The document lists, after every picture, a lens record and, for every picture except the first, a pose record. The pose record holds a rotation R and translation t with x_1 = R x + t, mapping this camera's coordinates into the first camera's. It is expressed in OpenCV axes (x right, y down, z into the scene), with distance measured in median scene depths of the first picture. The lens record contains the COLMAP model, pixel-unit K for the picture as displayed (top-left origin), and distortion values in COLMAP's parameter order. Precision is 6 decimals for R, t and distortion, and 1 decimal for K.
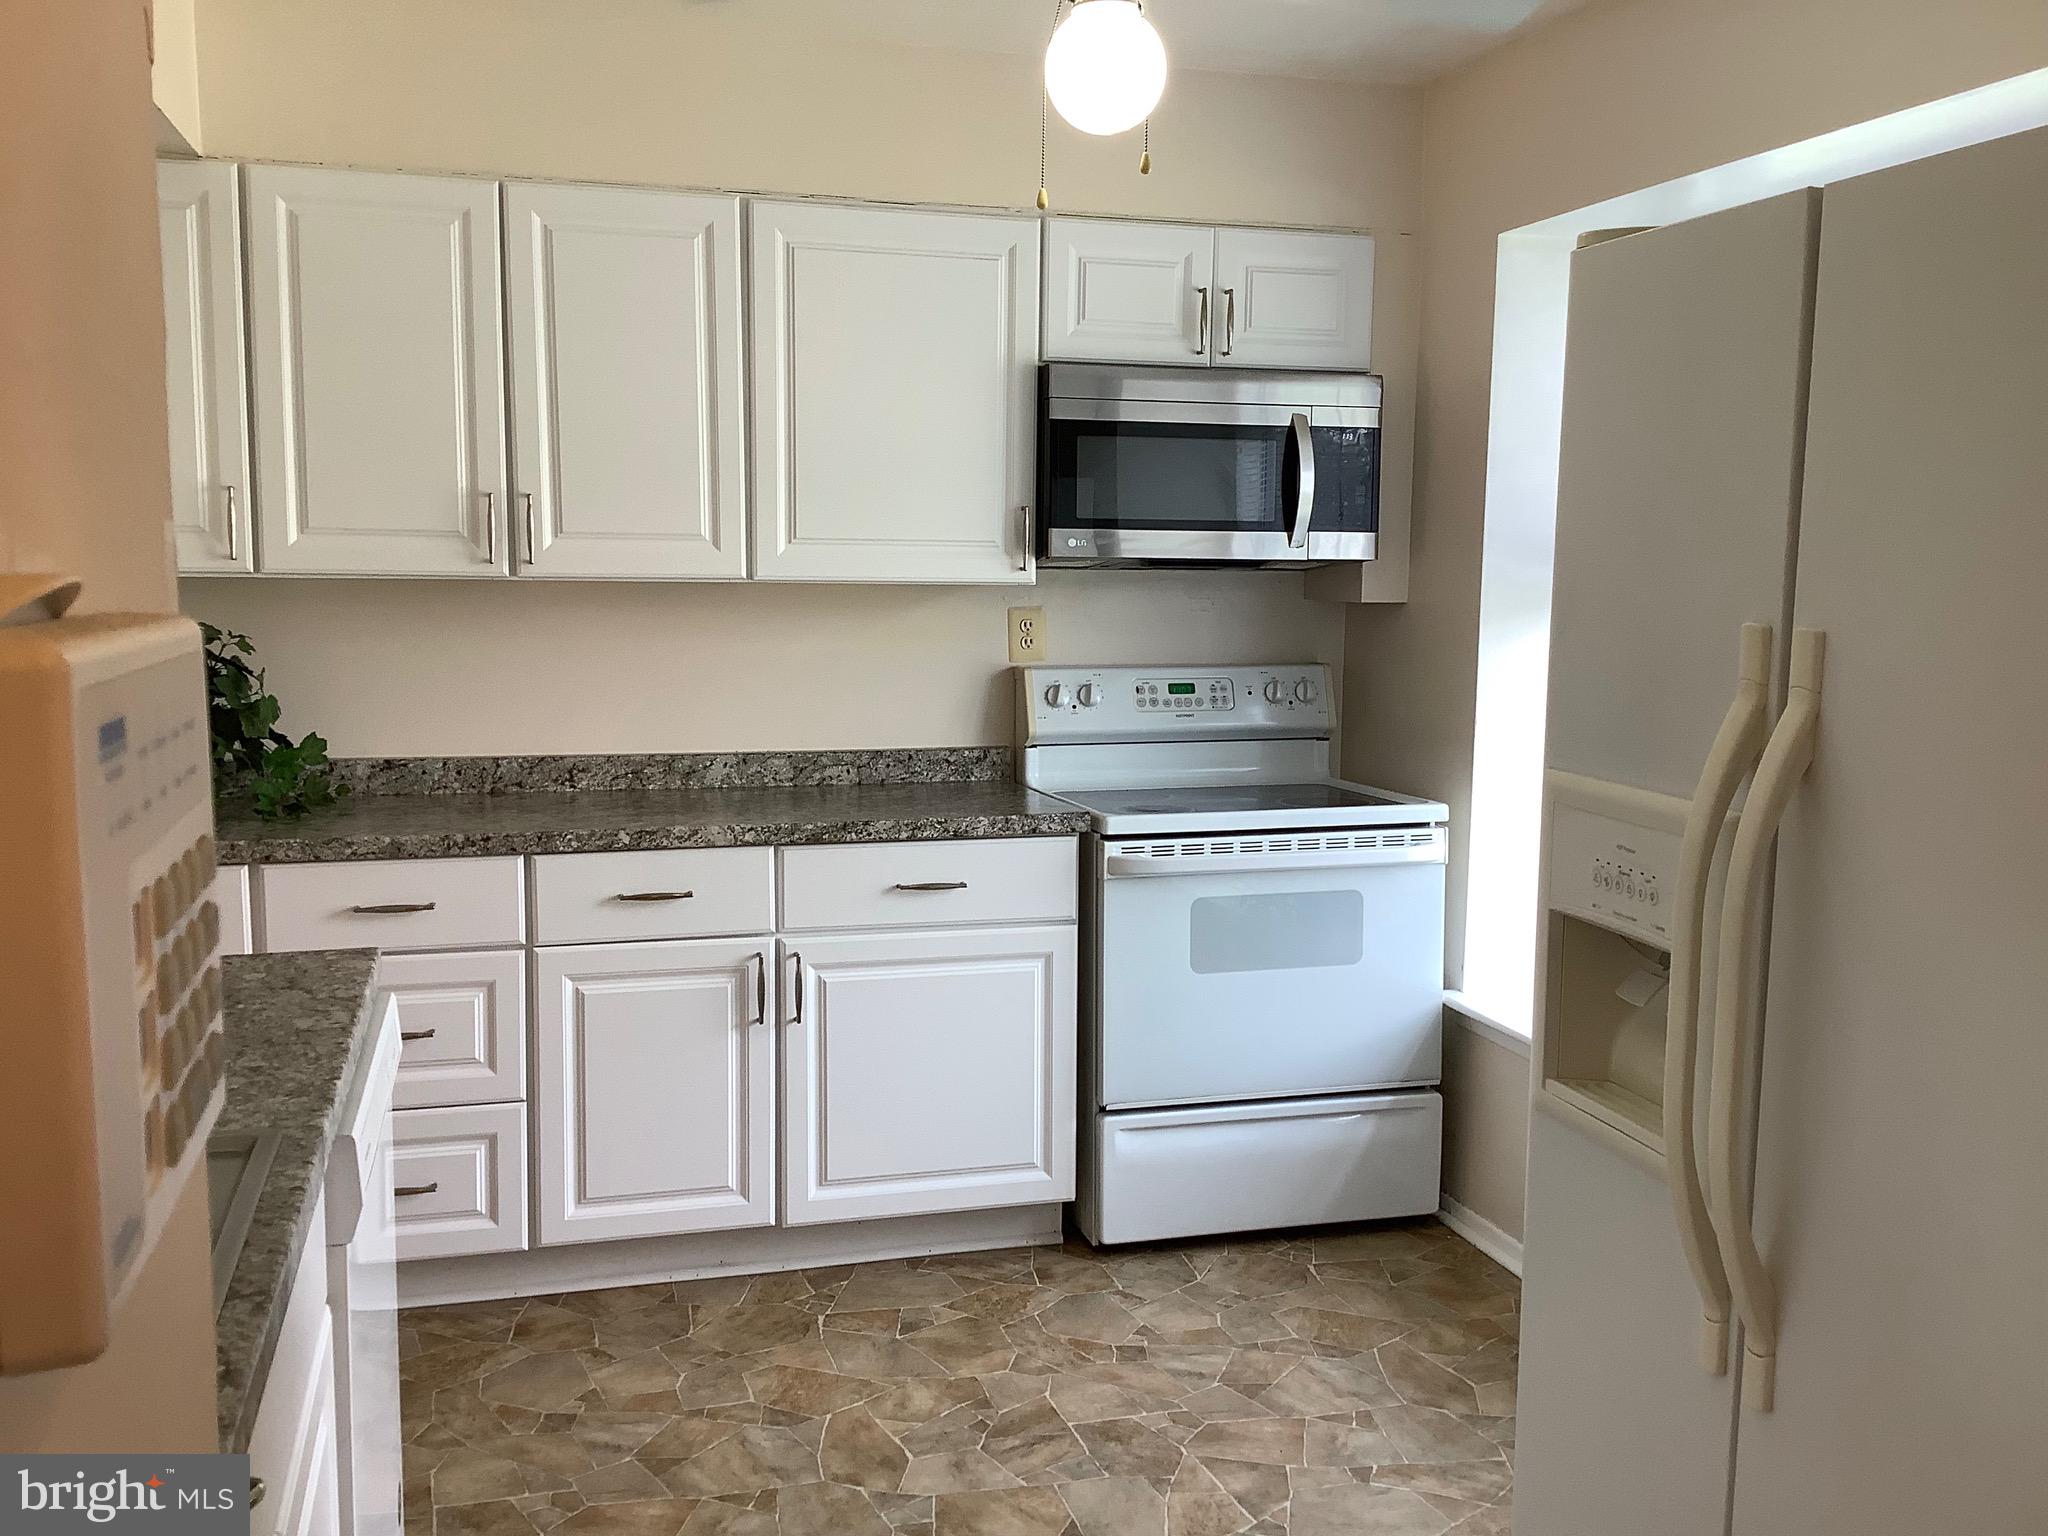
lens RADIAL K [[1862.0, 0, 1025.6], [0, 1862.0, 766.6], [0, 0, 1]] dist [0.003994, 0.000000]
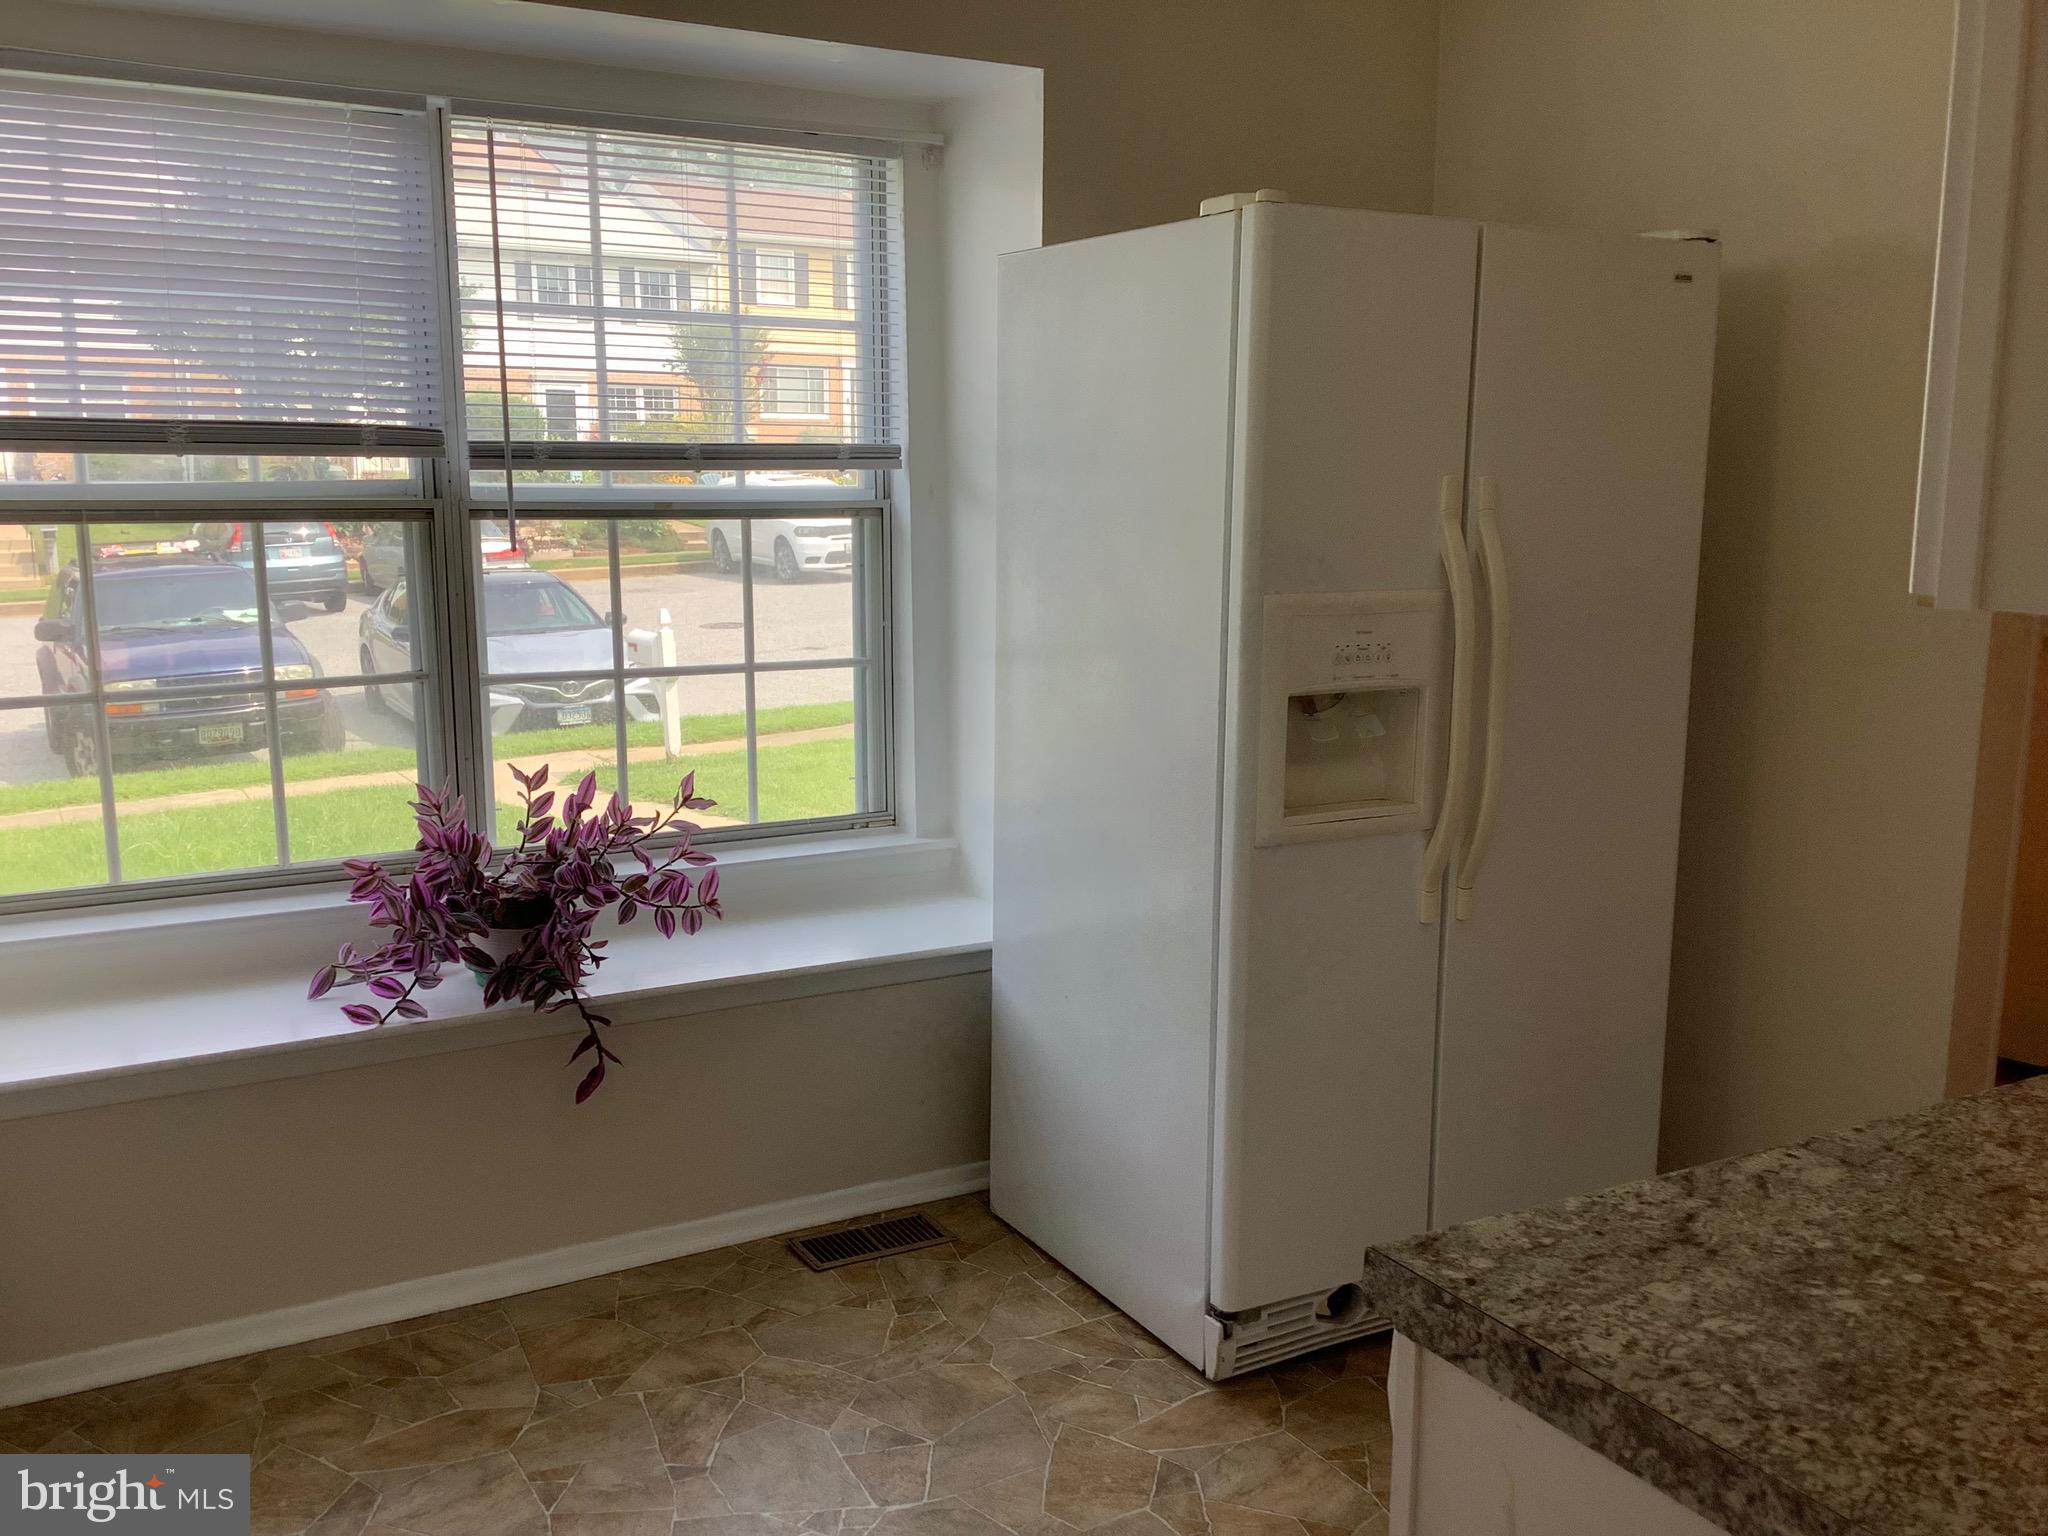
lens RADIAL K [[1862.0, 0, 1026.9], [0, 1862.0, 772.7], [0, 0, 1]] dist [0.003994, 0.000000]
pose [[-0.246014, -0.183004, 0.951833, -0.981667], [0.106964, 0.970890, 0.214315, -0.182302], [-0.963346, 0.154536, -0.219278, 1.490964]]
